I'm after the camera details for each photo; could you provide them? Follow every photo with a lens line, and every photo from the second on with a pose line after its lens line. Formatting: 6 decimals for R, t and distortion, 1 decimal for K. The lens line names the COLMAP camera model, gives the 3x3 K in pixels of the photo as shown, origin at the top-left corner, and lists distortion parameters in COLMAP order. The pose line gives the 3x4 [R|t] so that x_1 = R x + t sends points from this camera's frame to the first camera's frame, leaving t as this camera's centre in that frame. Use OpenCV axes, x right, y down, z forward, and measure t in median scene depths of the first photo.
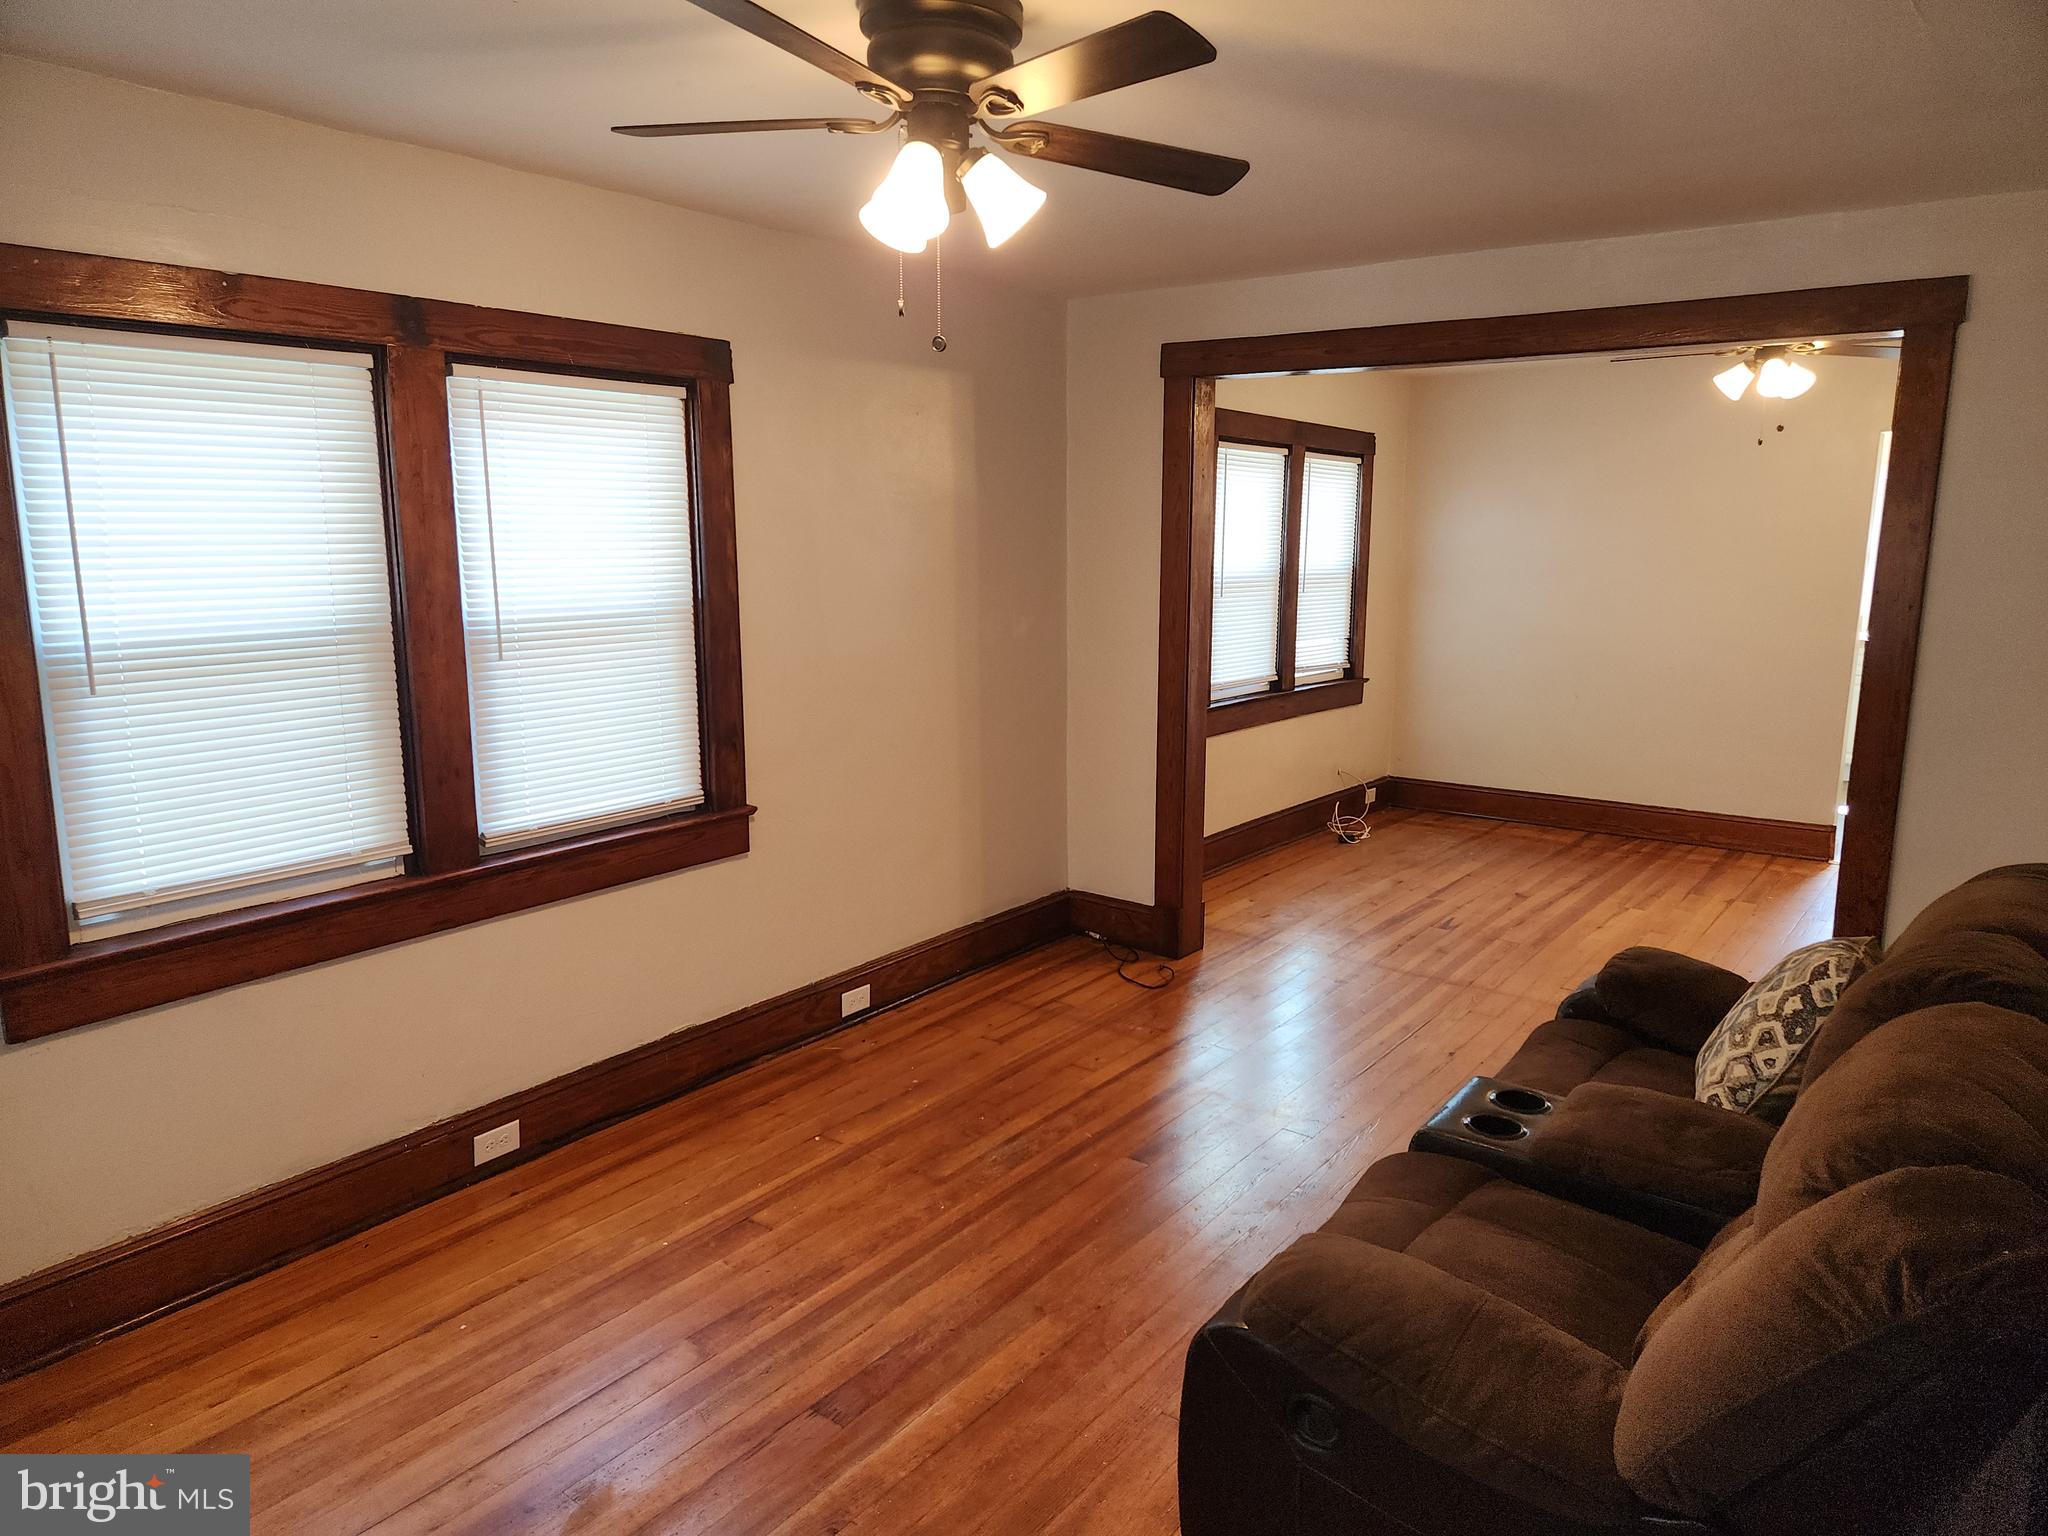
lens RADIAL K [[1292.1, 0, 1024.0], [0, 1292.1, 768.0], [0, 0, 1]] dist [0.091444, -0.106904]
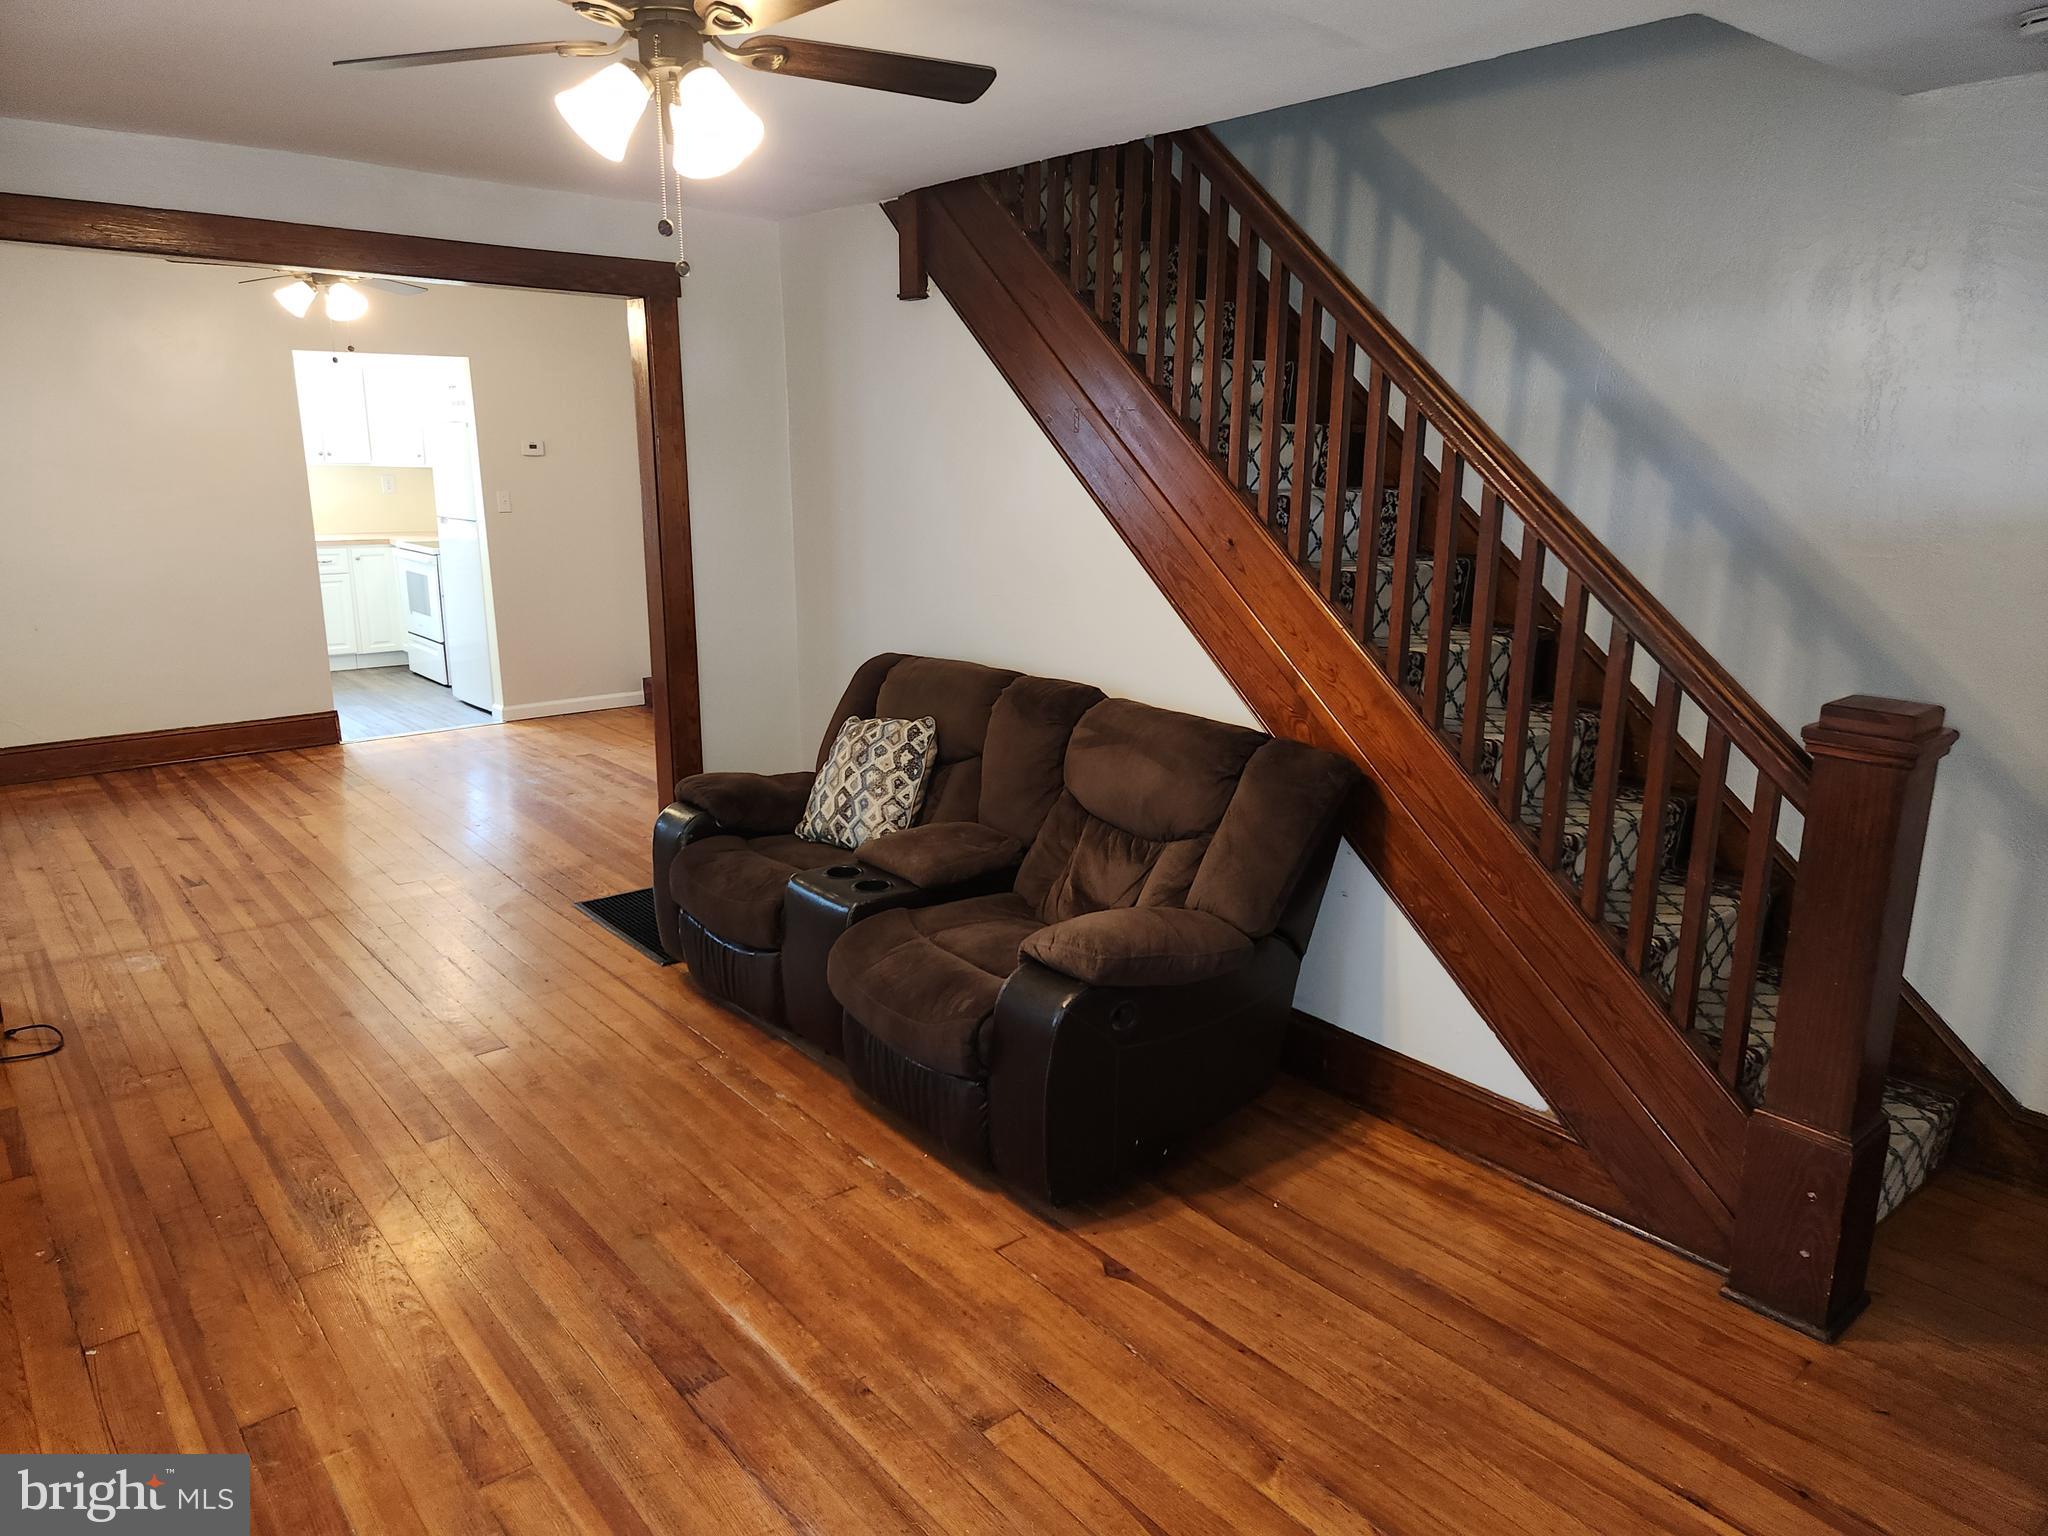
lens RADIAL K [[1292.1, 0, 1024.0], [0, 1292.1, 768.0], [0, 0, 1]] dist [0.091444, -0.106904]
pose [[0.245495, -0.230021, 0.941712, -0.680408], [0.163499, 0.967349, 0.193661, -0.068648], [-0.955510, 0.106426, 0.275088, 0.354496]]
